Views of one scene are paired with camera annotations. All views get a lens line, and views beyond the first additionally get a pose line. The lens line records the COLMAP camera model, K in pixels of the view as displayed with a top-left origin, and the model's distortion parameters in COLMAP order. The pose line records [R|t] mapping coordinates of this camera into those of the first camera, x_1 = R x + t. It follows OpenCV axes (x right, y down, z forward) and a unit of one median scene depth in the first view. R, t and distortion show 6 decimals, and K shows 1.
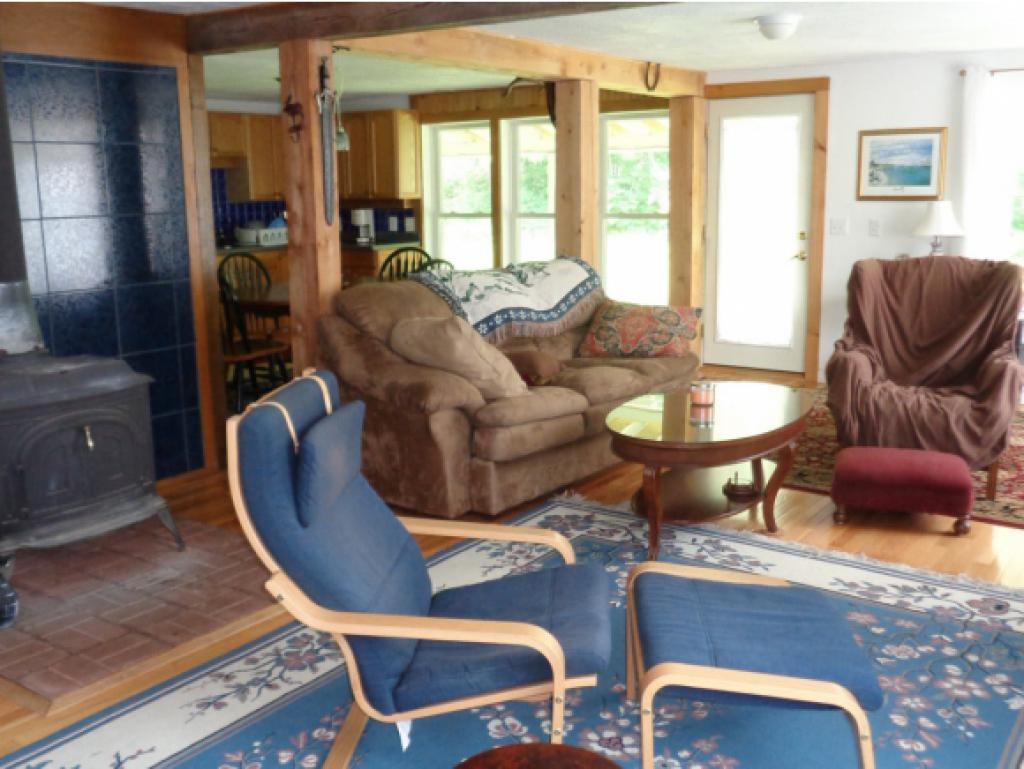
lens RADIAL K [[994.1, 0, 514.2], [0, 994.1, 388.2], [0, 0, 1]] dist [-0.017801, 0.000000]
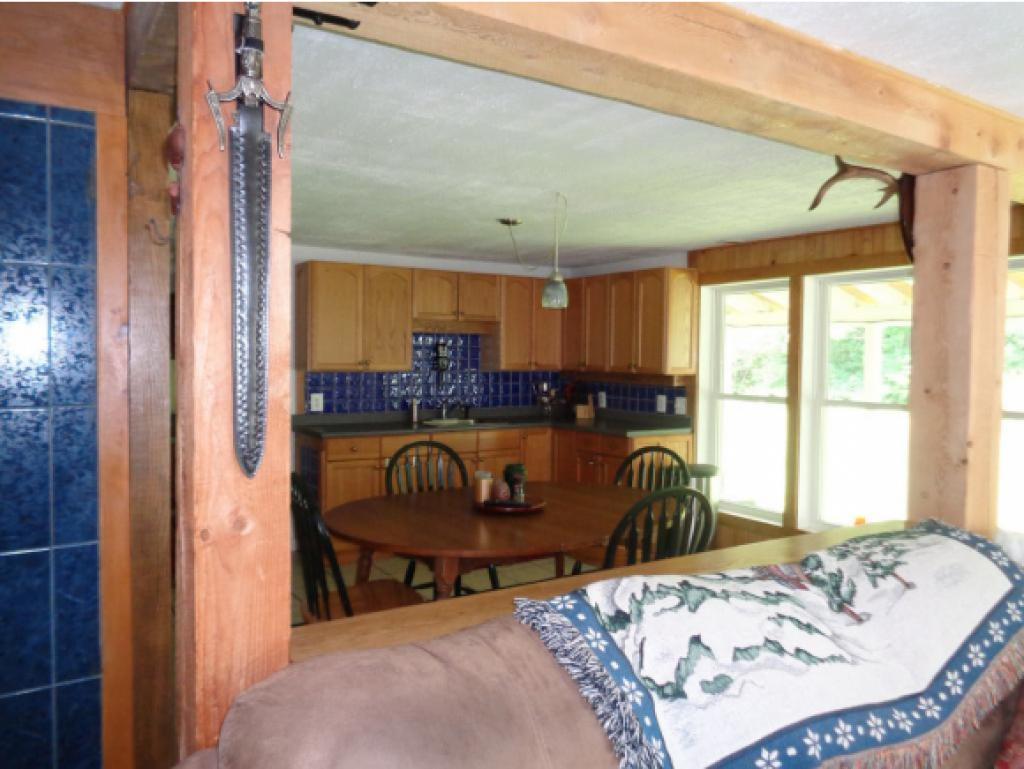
lens RADIAL K [[758.9, 0, 518.6], [0, 758.9, 374.9], [0, 0, 1]] dist [-0.004963, 0.006679]
pose [[0.930500, 0.036124, -0.364506, -0.003363], [-0.098959, 0.982913, -0.155208, -0.087551], [0.352671, 0.180492, 0.918175, 0.413088]]
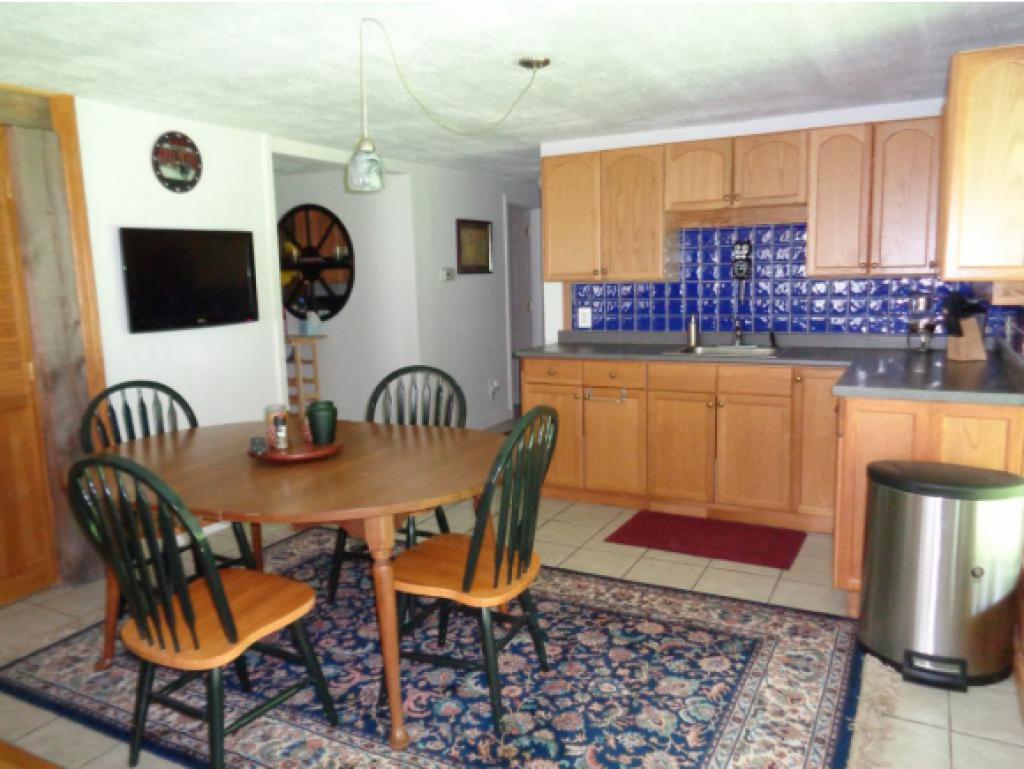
lens RADIAL K [[758.9, 0, 513.0], [0, 758.9, 382.6], [0, 0, 1]] dist [-0.004963, 0.006679]
pose [[0.132142, 0.156066, -0.978868, 0.174052], [-0.175664, 0.975584, 0.131828, -0.168970], [0.975541, 0.154531, 0.156331, 0.828597]]
